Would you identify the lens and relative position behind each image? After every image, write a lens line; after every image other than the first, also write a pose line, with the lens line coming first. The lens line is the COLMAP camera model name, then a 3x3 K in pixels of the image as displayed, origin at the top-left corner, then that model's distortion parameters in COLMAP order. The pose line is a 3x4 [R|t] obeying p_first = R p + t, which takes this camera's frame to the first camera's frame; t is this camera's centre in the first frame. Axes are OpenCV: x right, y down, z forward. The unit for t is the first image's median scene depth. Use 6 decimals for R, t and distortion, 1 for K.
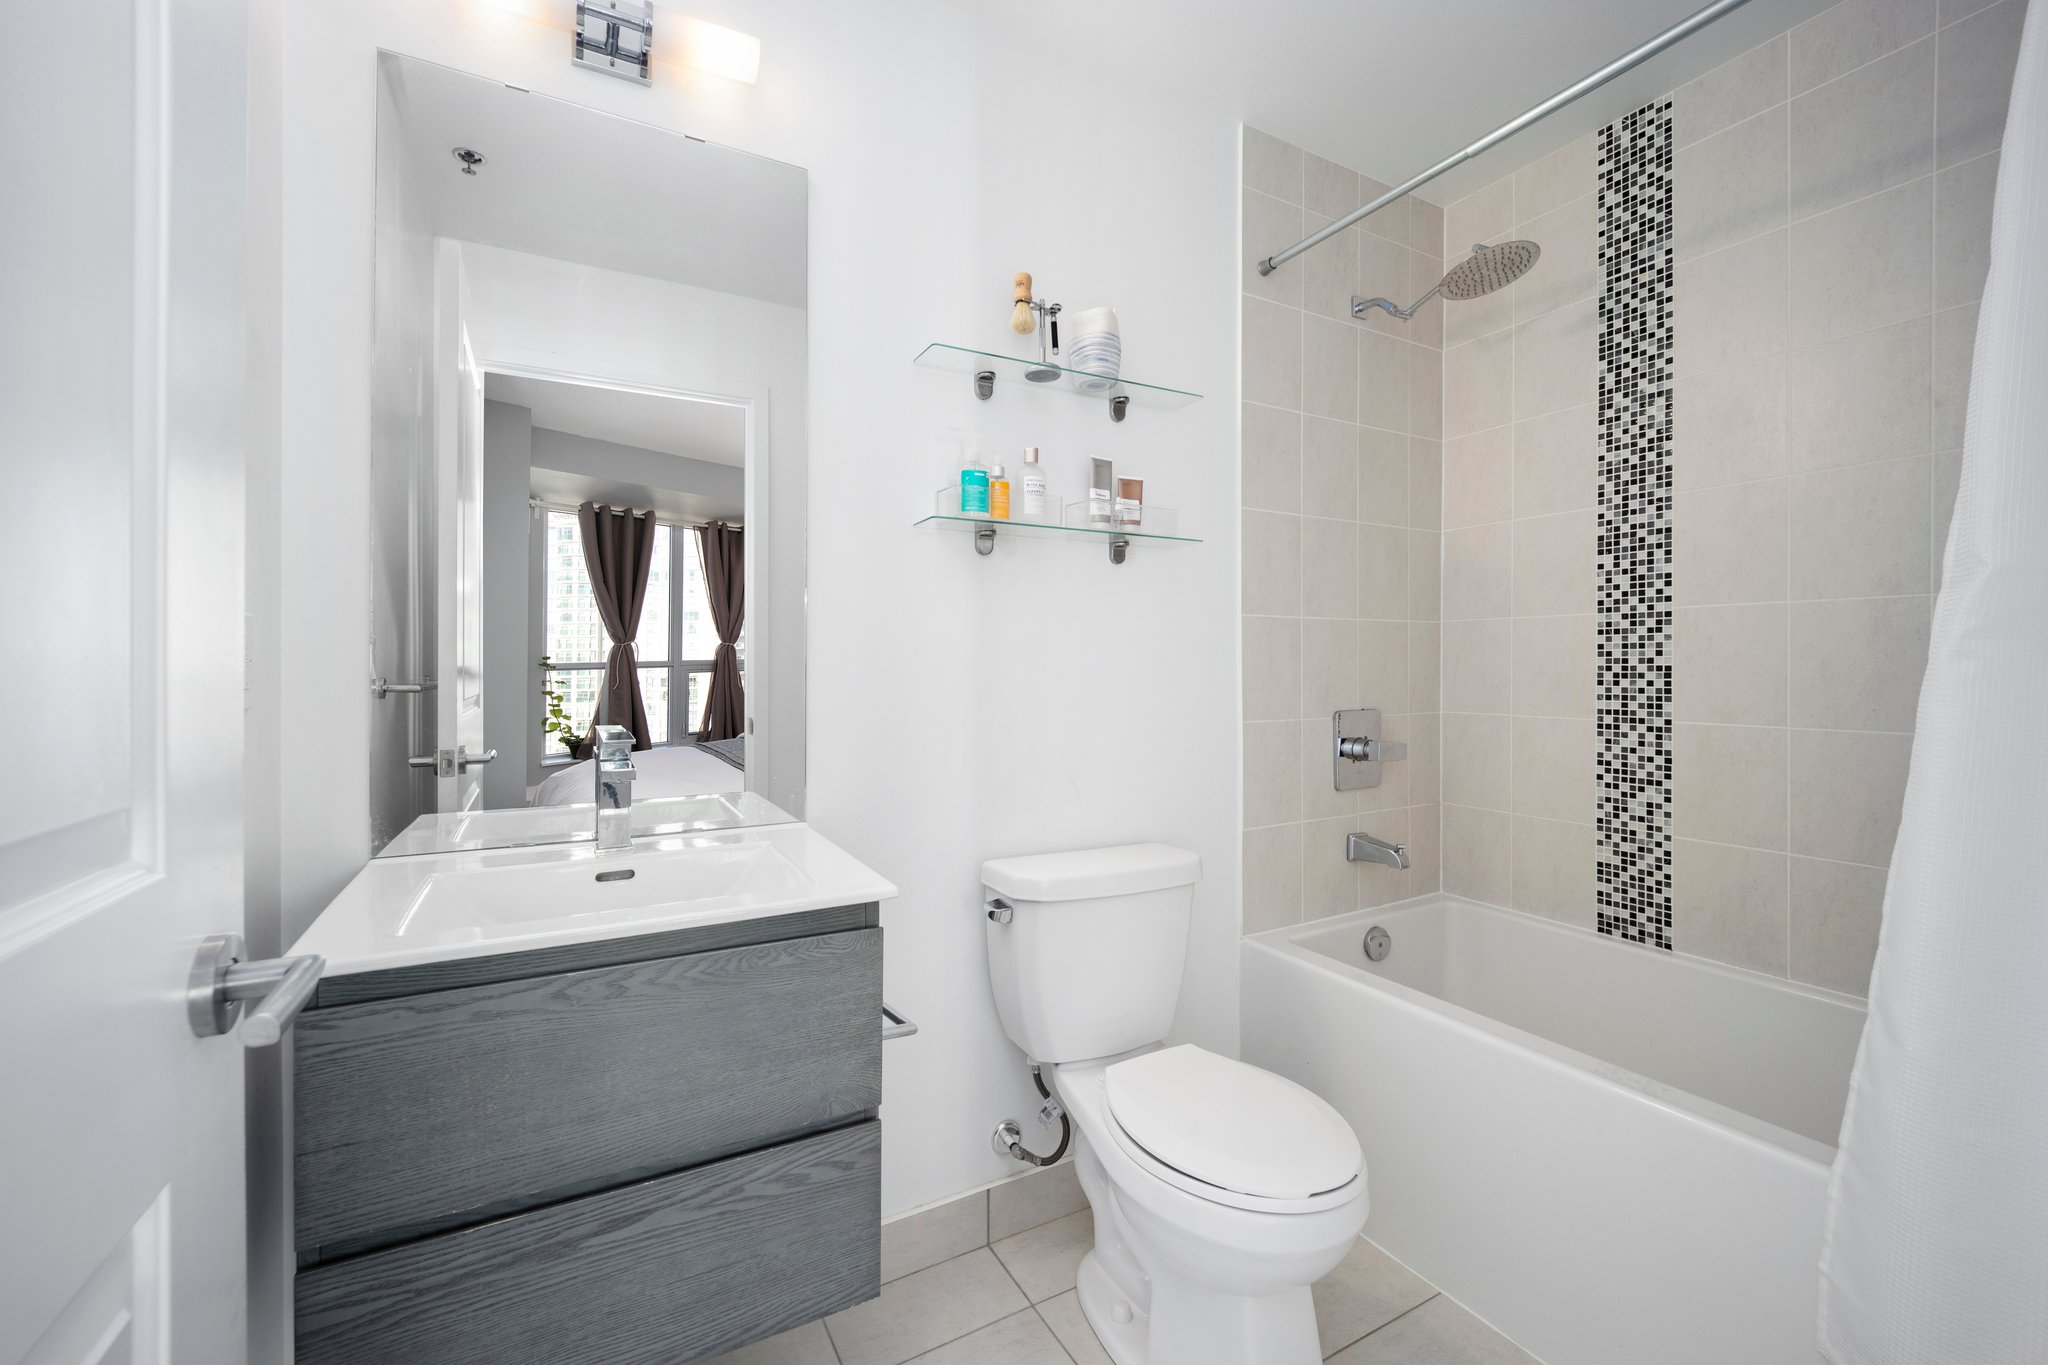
lens RADIAL K [[833.5, 0, 1015.4], [0, 833.5, 666.4], [0, 0, 1]] dist [-0.002640, -0.000425]
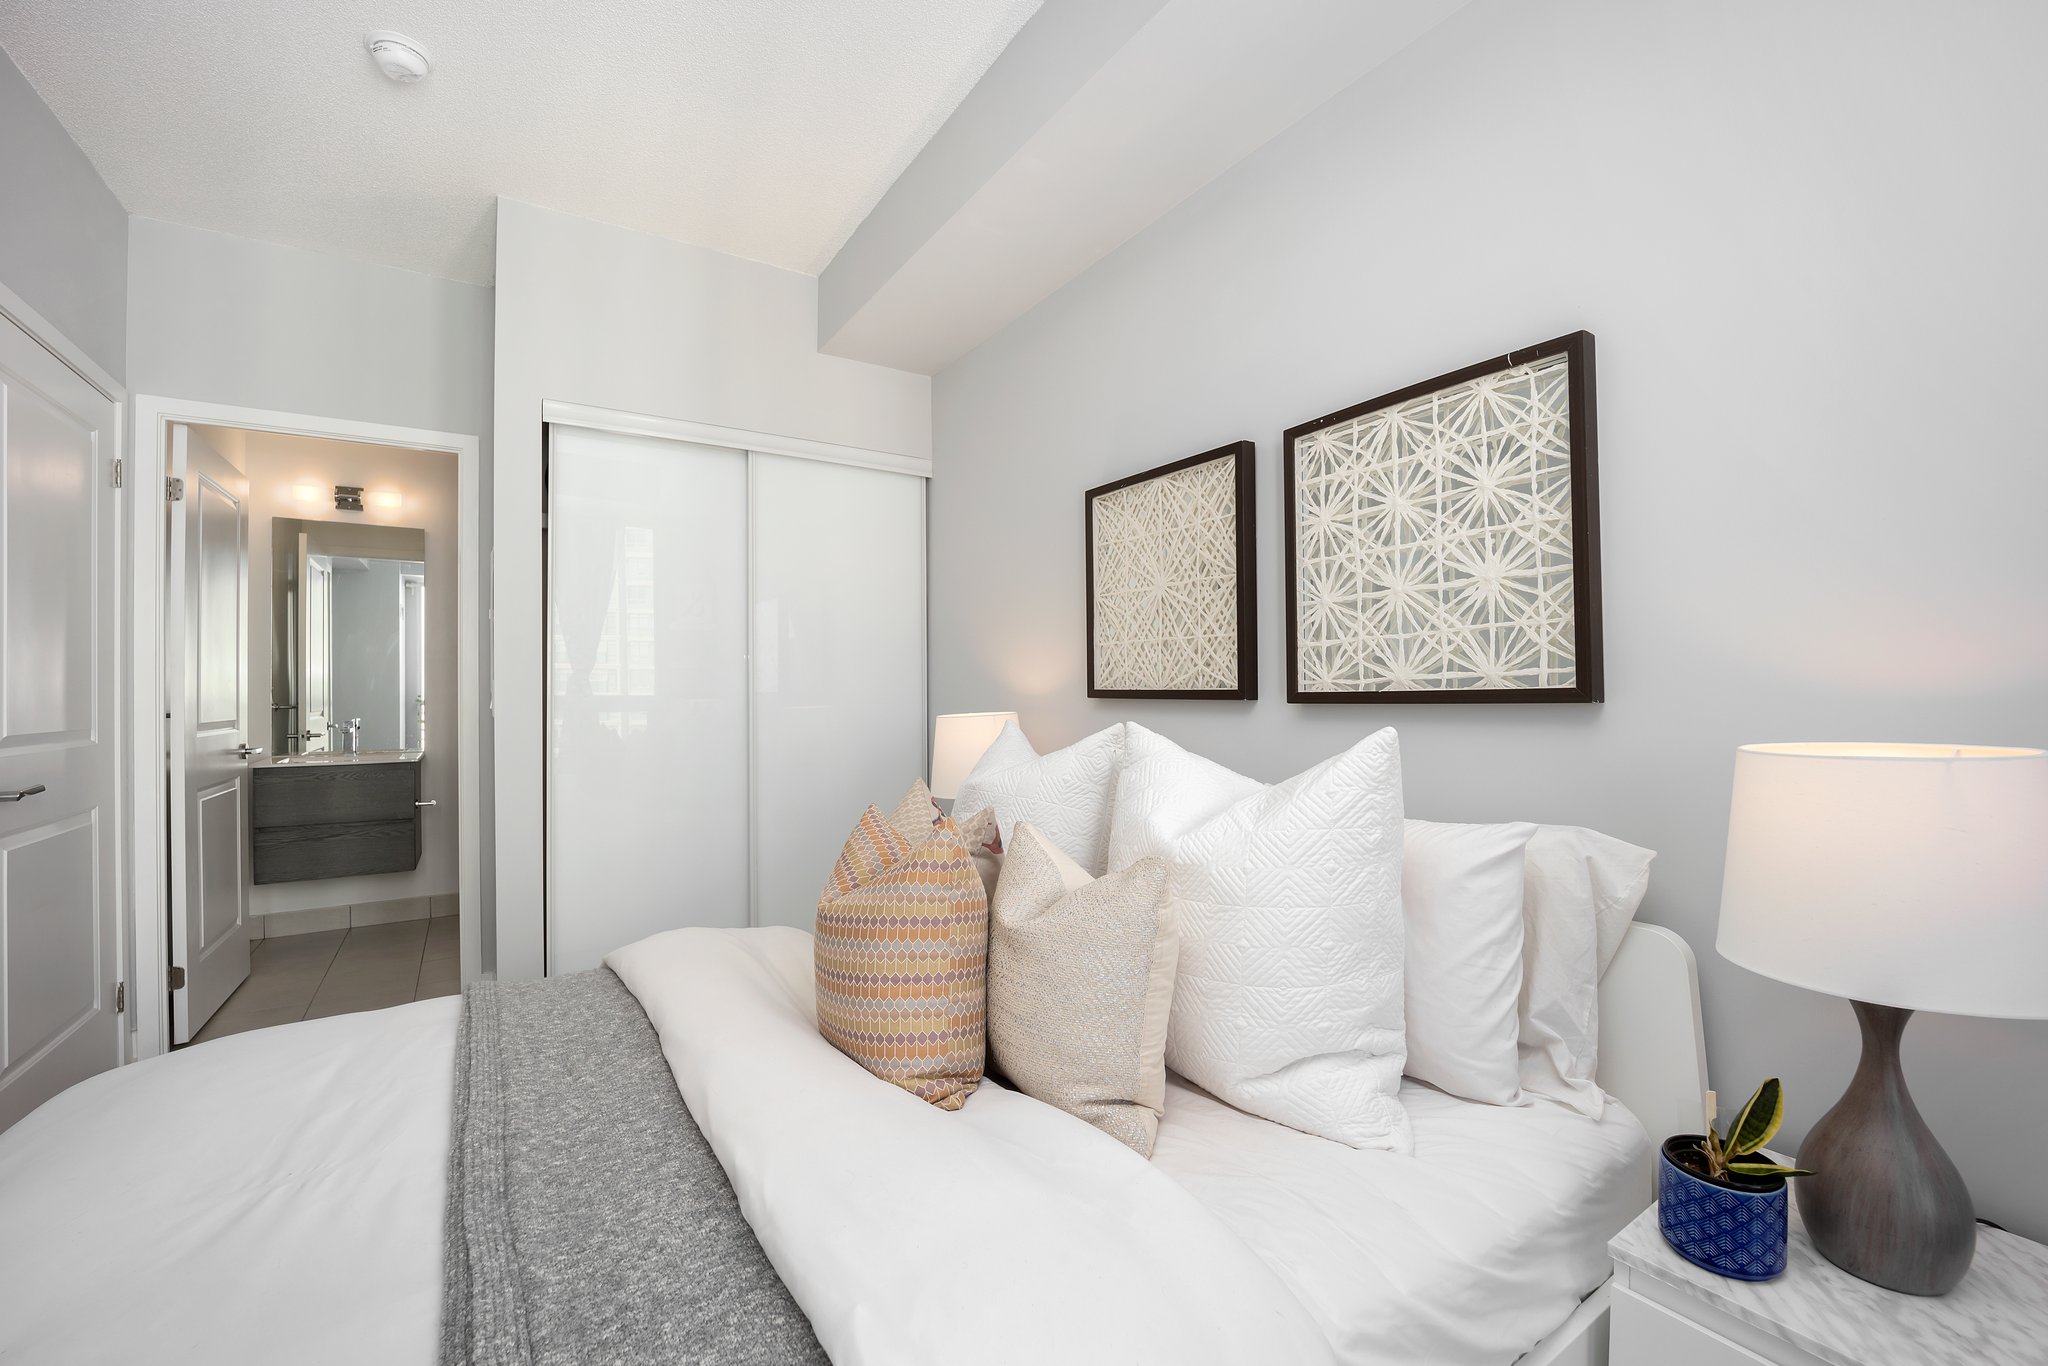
lens RADIAL K [[839.3, 0, 1016.2], [0, 839.3, 694.0], [0, 0, 1]] dist [-0.002964, -0.000399]
pose [[0.997132, 0.003424, 0.075607, 1.452742], [-0.003274, 0.999992, -0.002108, -0.020725], [-0.075614, 0.001855, 0.997135, -1.912518]]
